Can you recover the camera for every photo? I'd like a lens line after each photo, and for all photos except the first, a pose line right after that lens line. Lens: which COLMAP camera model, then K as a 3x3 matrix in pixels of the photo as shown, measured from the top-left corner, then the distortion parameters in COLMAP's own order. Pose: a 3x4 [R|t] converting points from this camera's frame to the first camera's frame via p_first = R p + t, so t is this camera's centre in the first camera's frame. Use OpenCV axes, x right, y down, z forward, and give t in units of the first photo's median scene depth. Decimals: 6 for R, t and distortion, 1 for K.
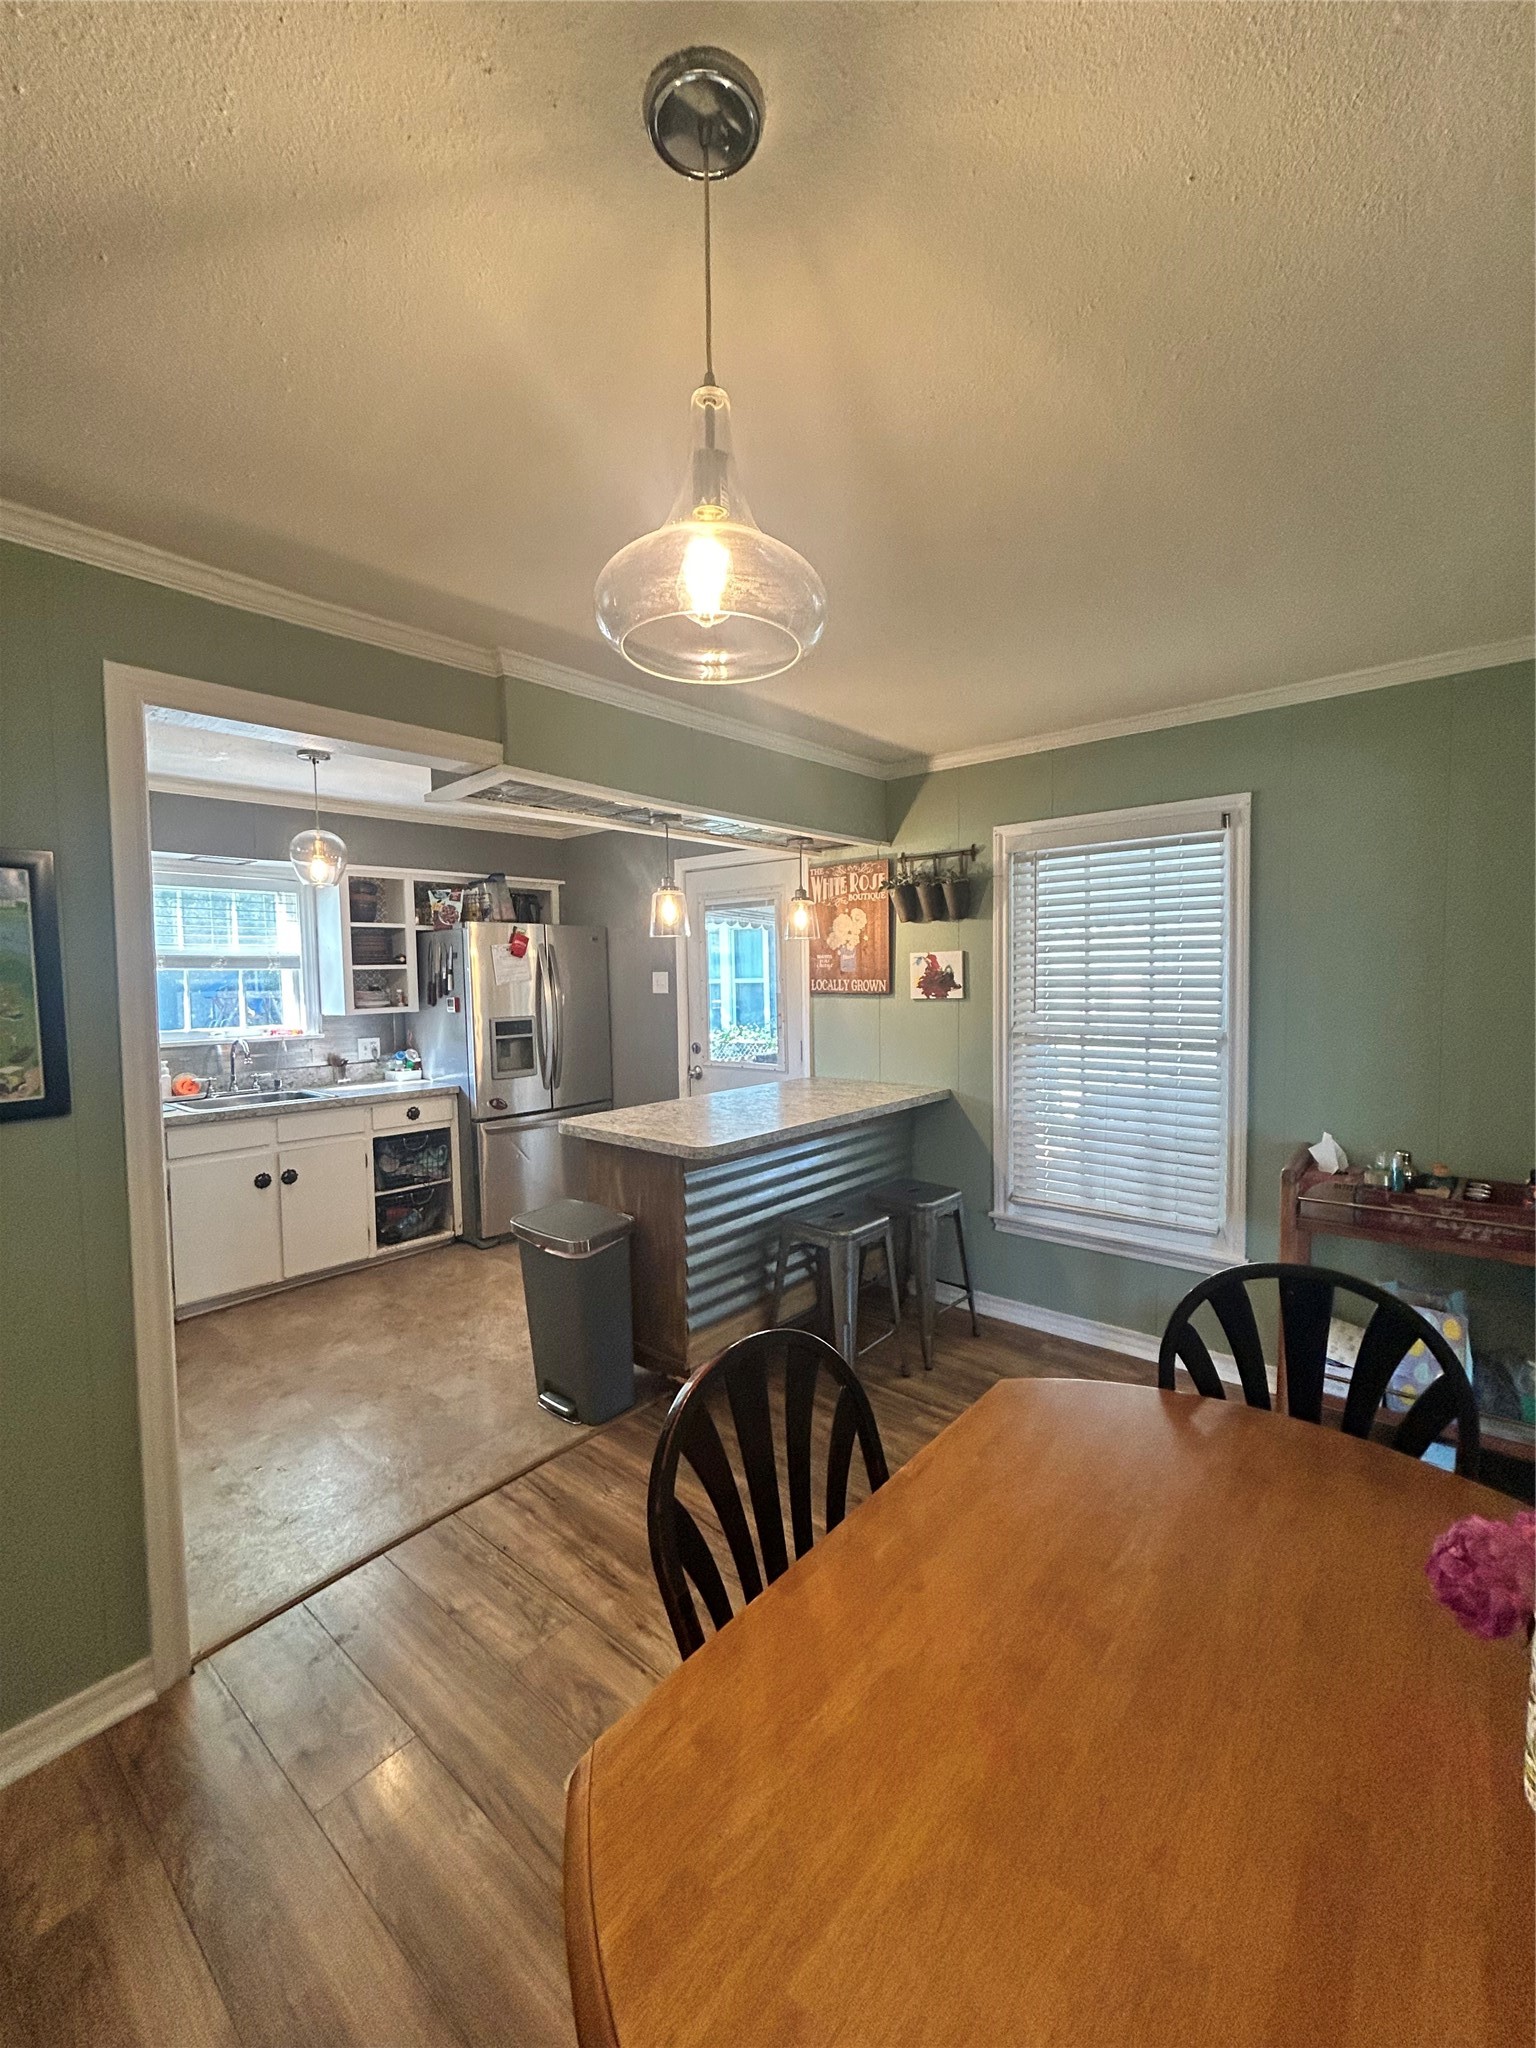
lens RADIAL K [[828.0, 0, 768.0], [0, 828.0, 1024.0], [0, 0, 1]] dist [-0.000965, -0.000227]
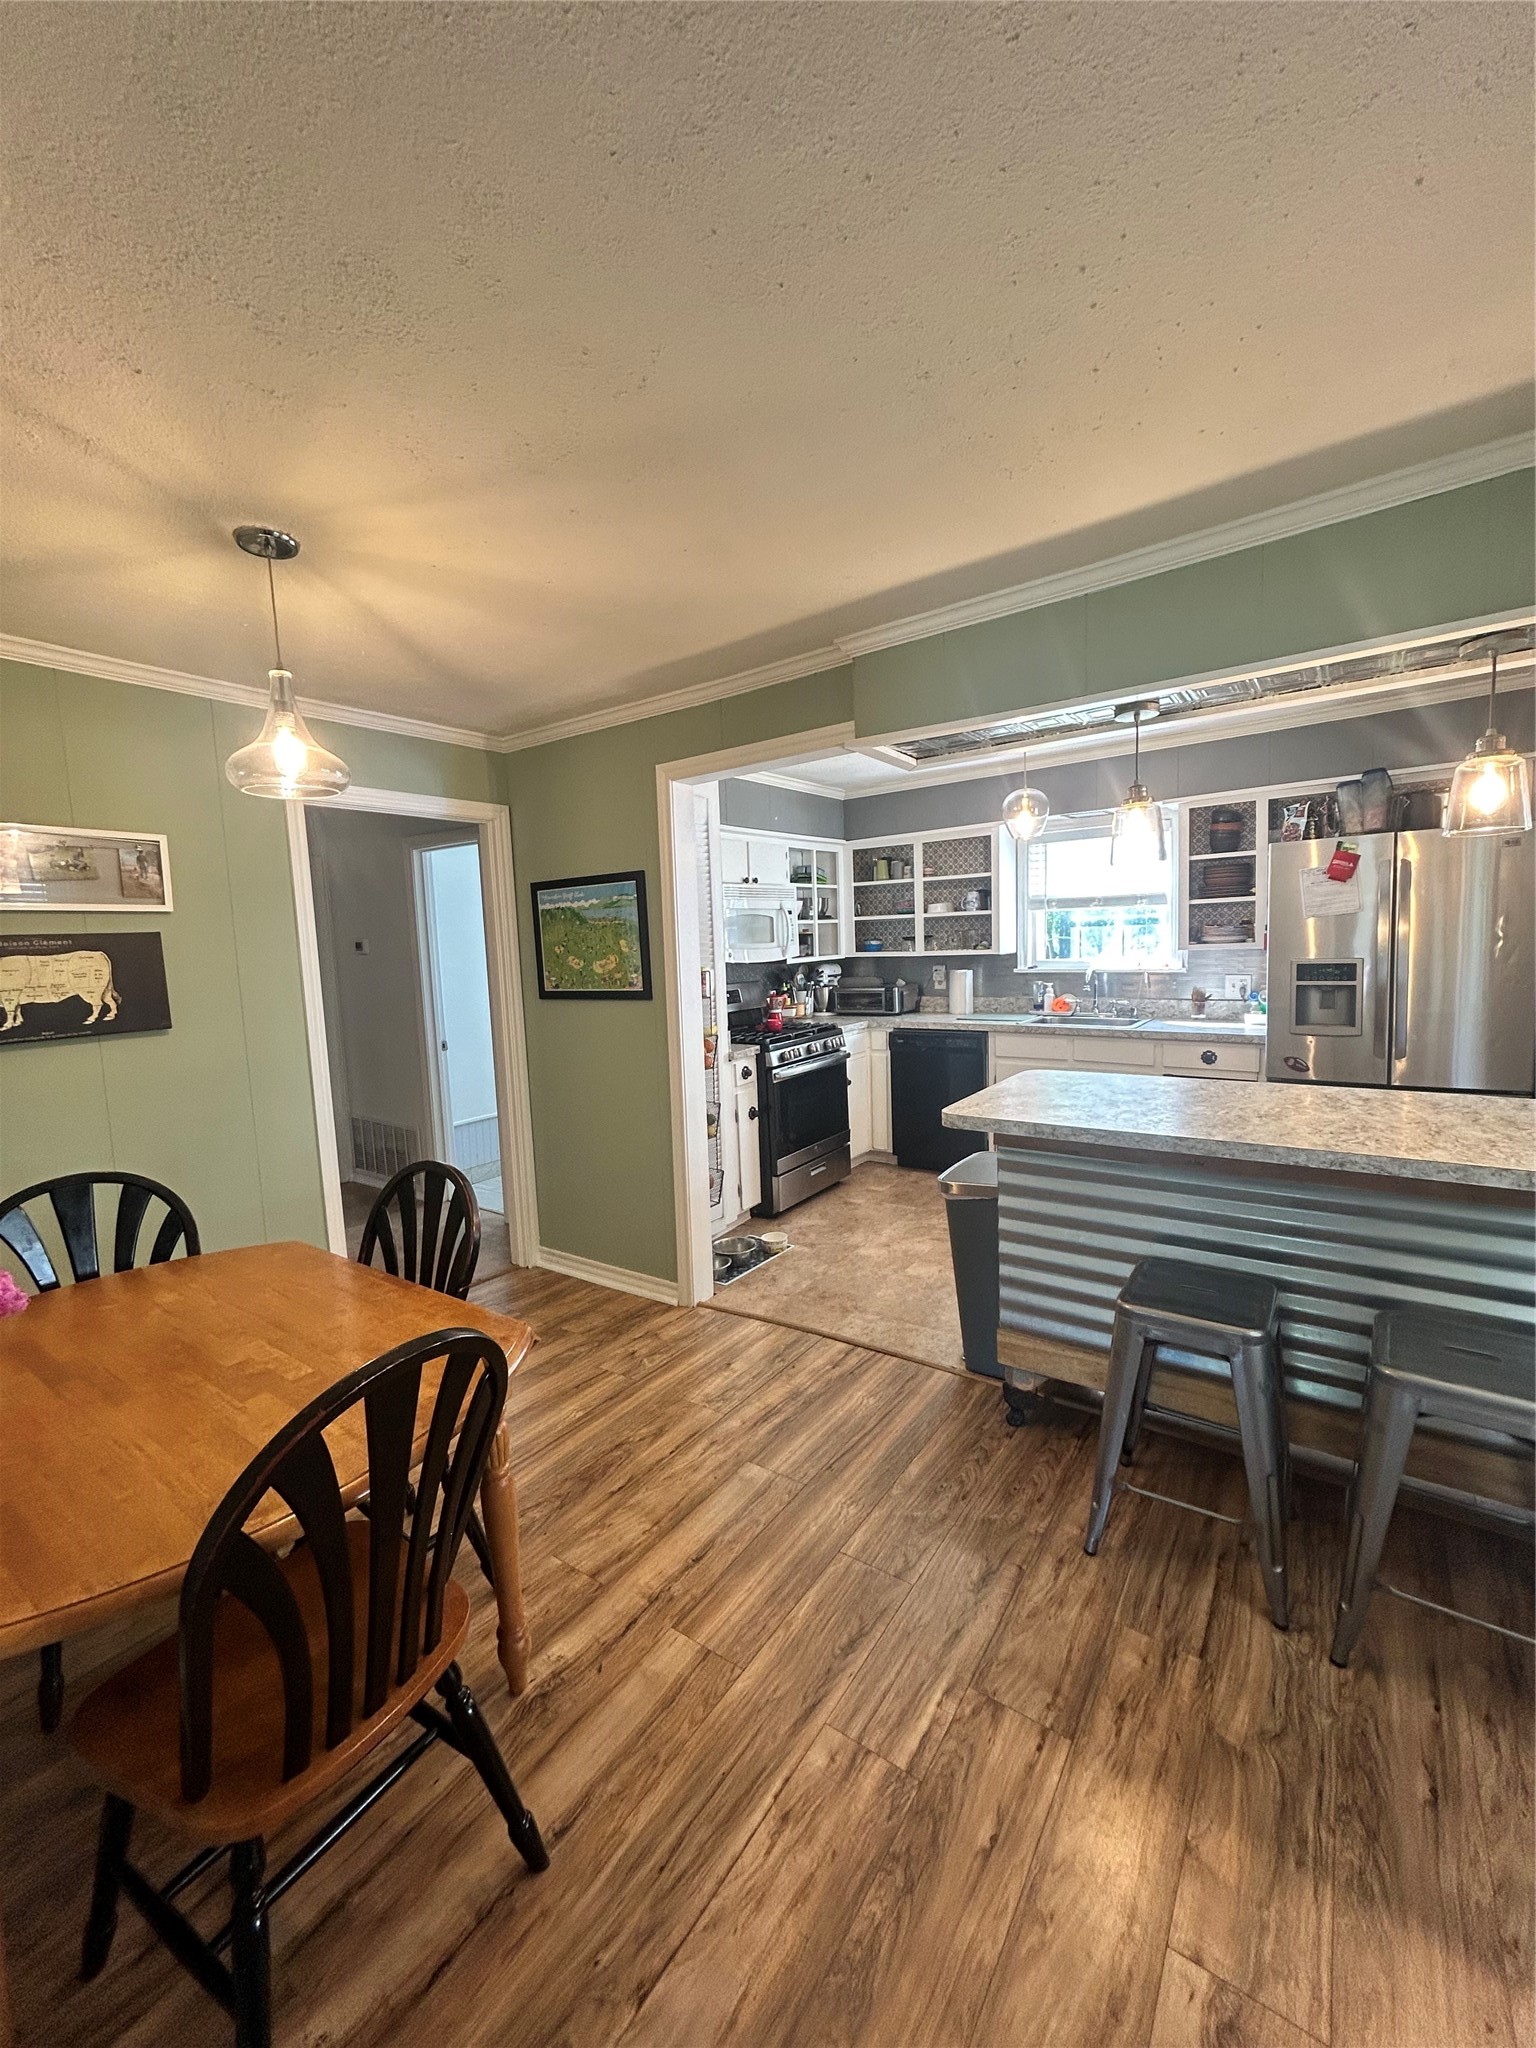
lens RADIAL K [[828.0, 0, 768.0], [0, 828.0, 1024.0], [0, 0, 1]] dist [-0.000965, -0.000227]
pose [[0.084605, 0.117838, -0.989422, 0.702937], [-0.021606, 0.992966, 0.116412, -0.043788], [0.996180, 0.011529, 0.086556, 0.652663]]
